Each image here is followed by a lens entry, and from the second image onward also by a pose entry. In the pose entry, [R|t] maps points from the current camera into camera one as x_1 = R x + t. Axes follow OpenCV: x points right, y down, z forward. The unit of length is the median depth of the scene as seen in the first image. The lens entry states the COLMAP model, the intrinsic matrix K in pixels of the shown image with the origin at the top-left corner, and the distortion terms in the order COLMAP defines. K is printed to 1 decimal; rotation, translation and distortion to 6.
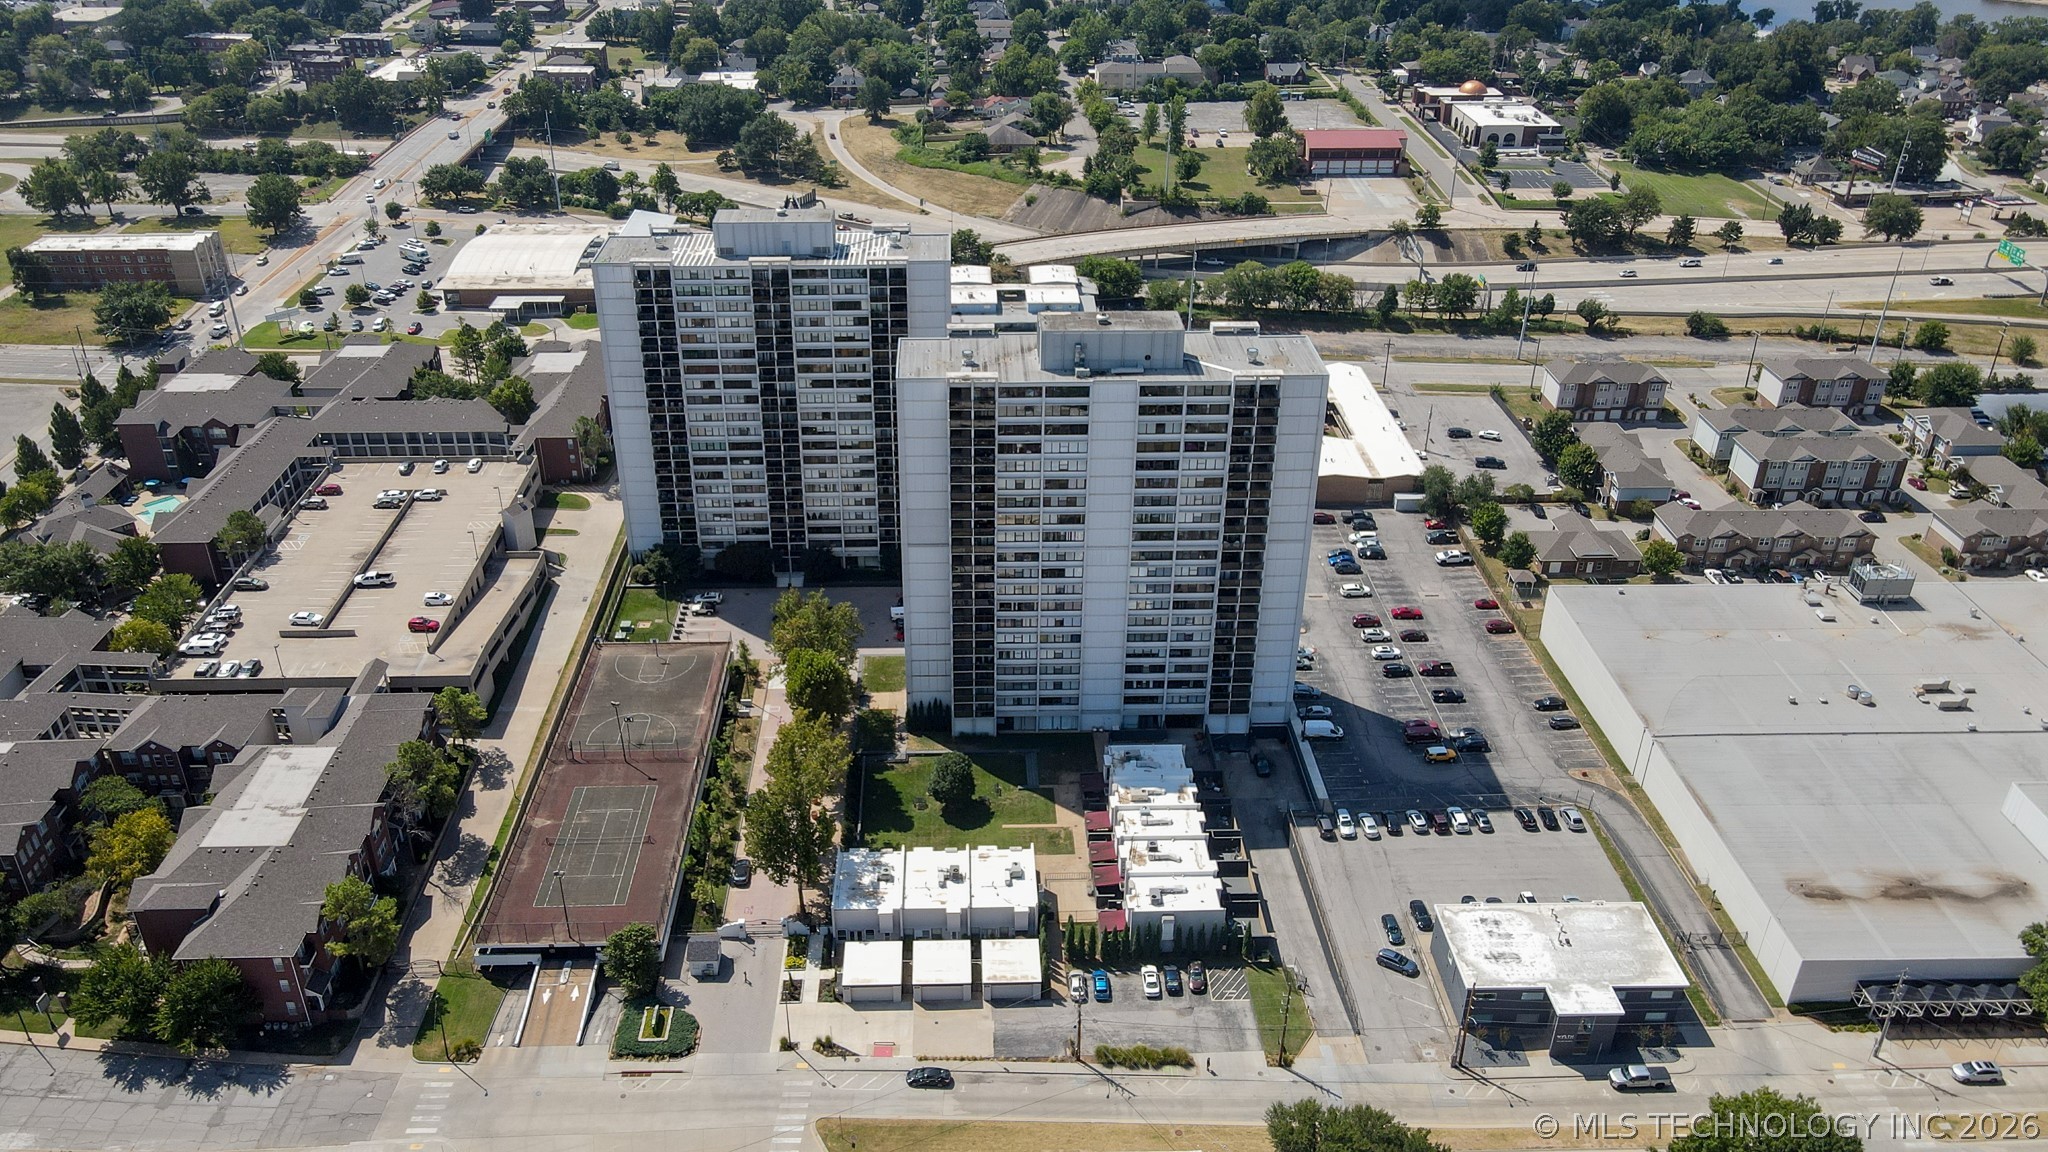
lens RADIAL K [[1532.1, 0, 991.2], [0, 1532.1, 551.5], [0, 0, 1]] dist [-0.018094, 0.029302]
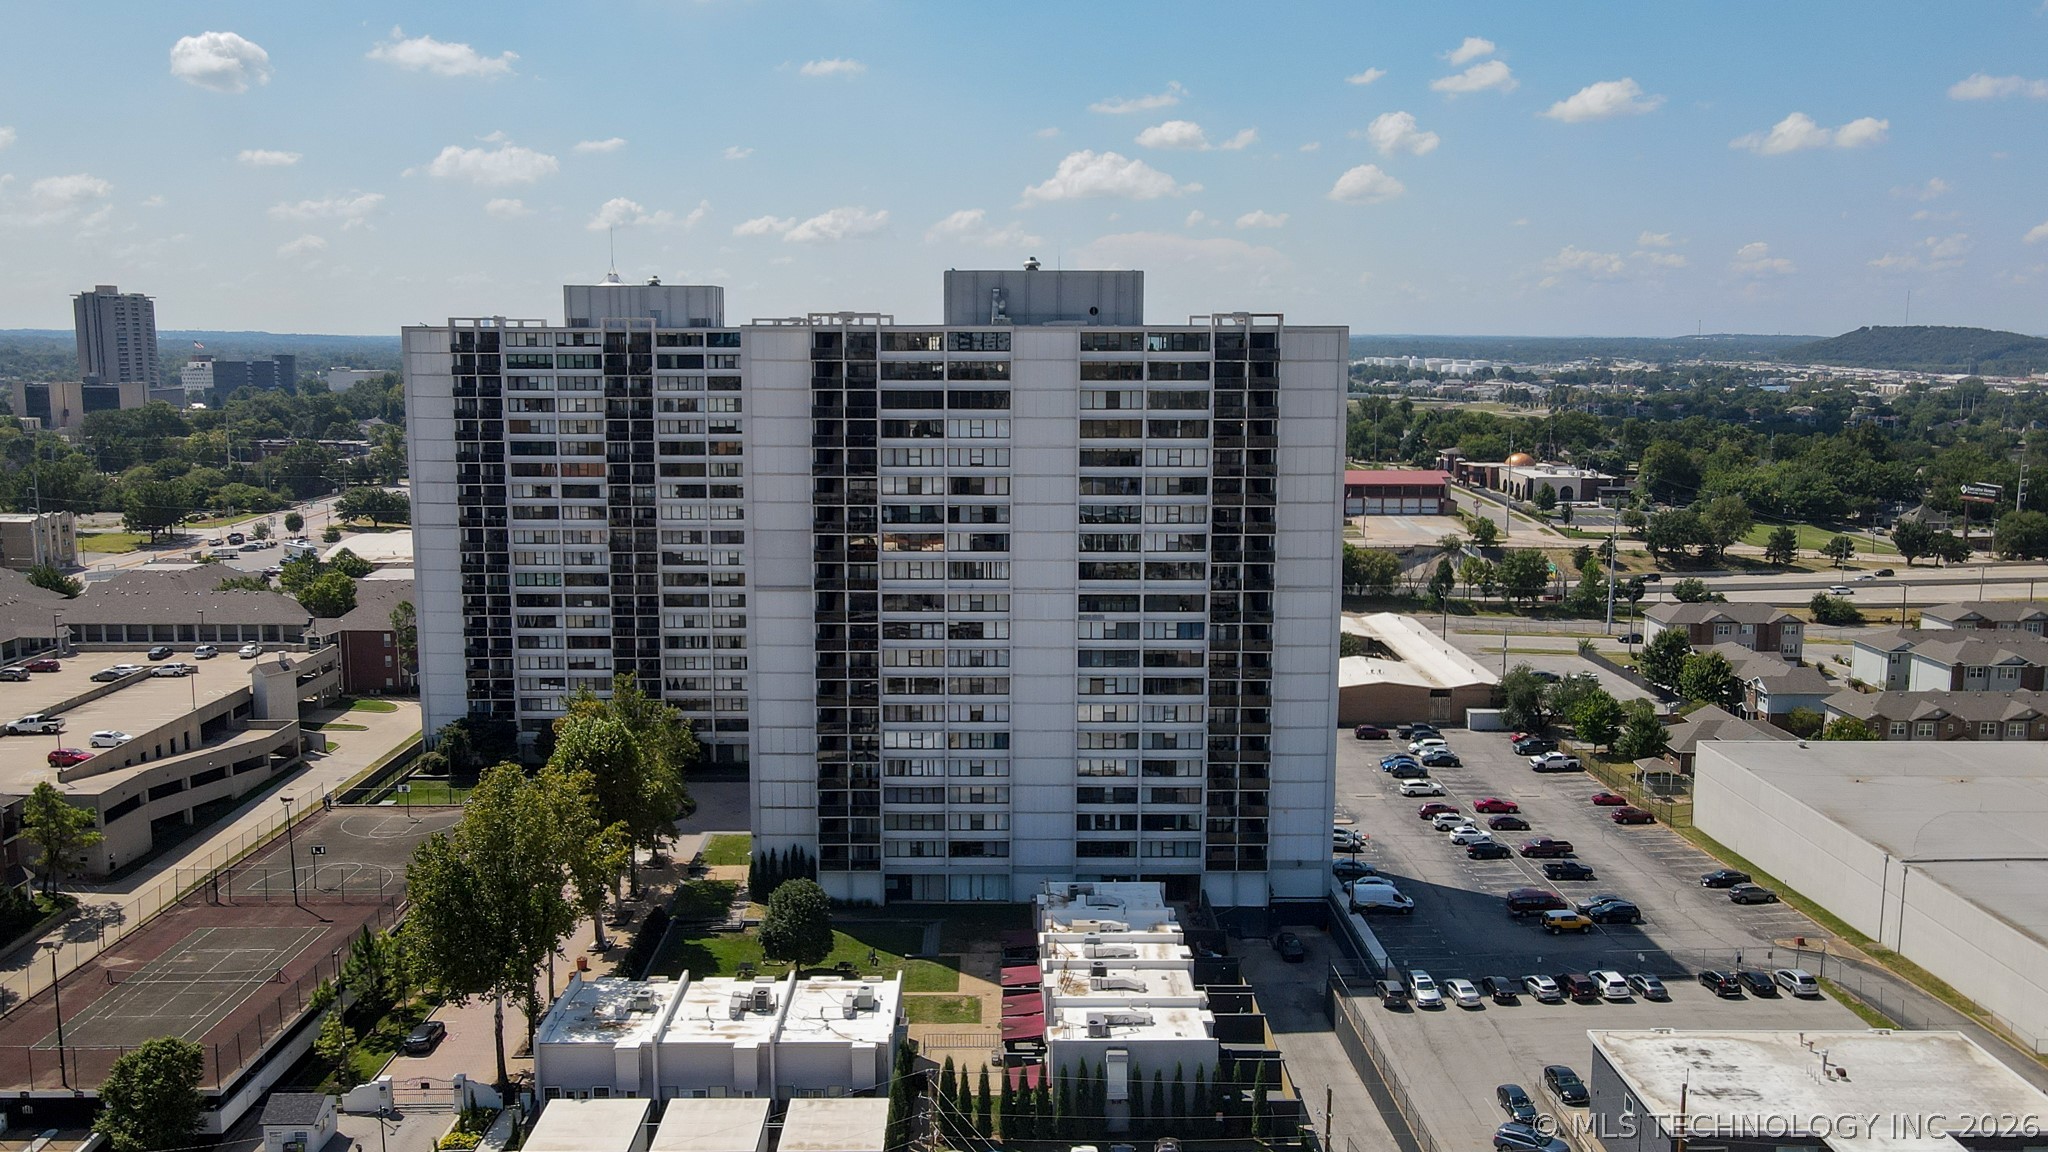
lens RADIAL K [[1603.7, 0, 1003.4], [0, 1603.7, 540.7], [0, 0, 1]] dist [-0.004116, 0.008230]
pose [[0.999785, 0.003497, -0.020432, 0.068797], [-0.010563, 0.934040, -0.357012, 0.222015], [0.017836, 0.357151, 0.933876, 0.304294]]
